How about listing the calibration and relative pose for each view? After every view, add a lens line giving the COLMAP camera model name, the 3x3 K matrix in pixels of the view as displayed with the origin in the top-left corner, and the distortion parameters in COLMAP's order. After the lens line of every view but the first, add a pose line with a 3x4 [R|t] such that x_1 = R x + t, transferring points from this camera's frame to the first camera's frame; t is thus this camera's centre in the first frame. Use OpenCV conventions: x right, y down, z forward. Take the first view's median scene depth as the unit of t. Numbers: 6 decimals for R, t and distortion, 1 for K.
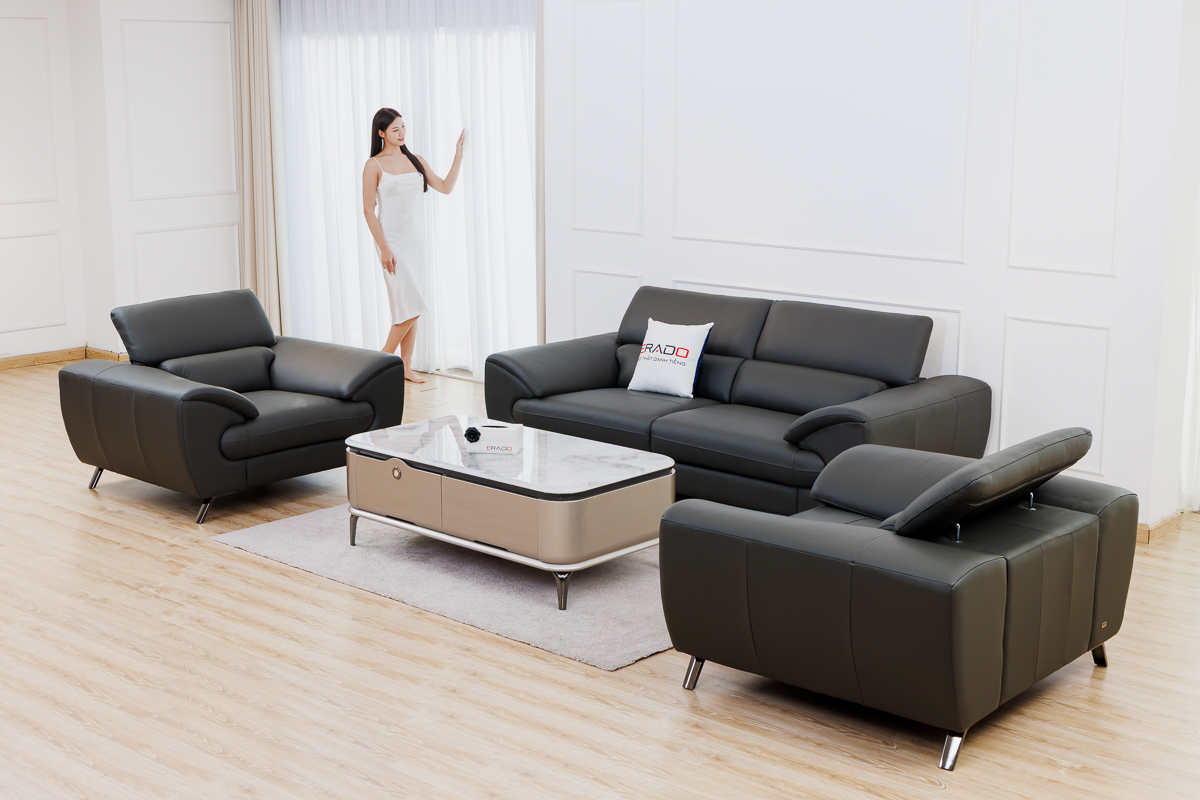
lens RADIAL K [[1567.6, 0, 572.7], [0, 1567.6, 398.2], [0, 0, 1]] dist [-0.025449, 0.000000]
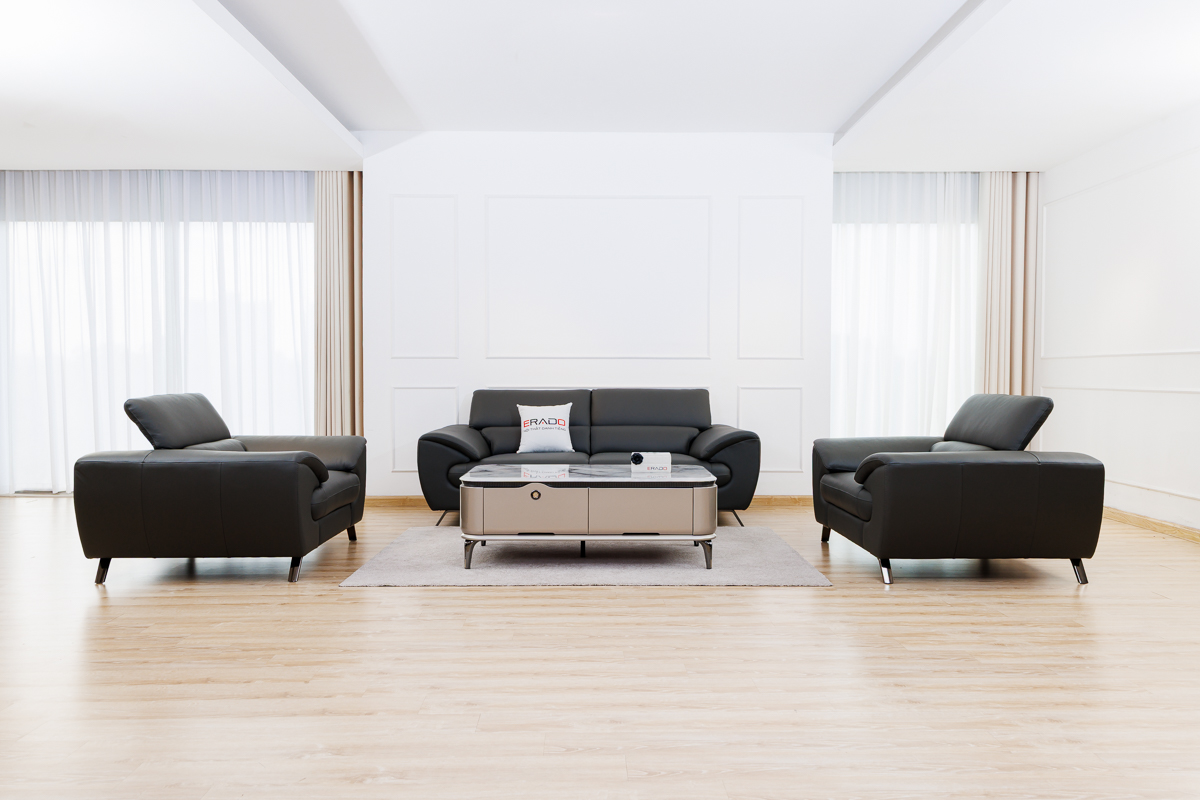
lens RADIAL K [[900.8, 0, 608.2], [0, 900.8, 401.3], [0, 0, 1]] dist [0.036931, -0.003790]
pose [[0.732387, -0.017620, 0.680661, -0.609219], [0.131584, 0.984483, -0.116099, 0.071346], [-0.668053, 0.174594, 0.723341, 0.467865]]
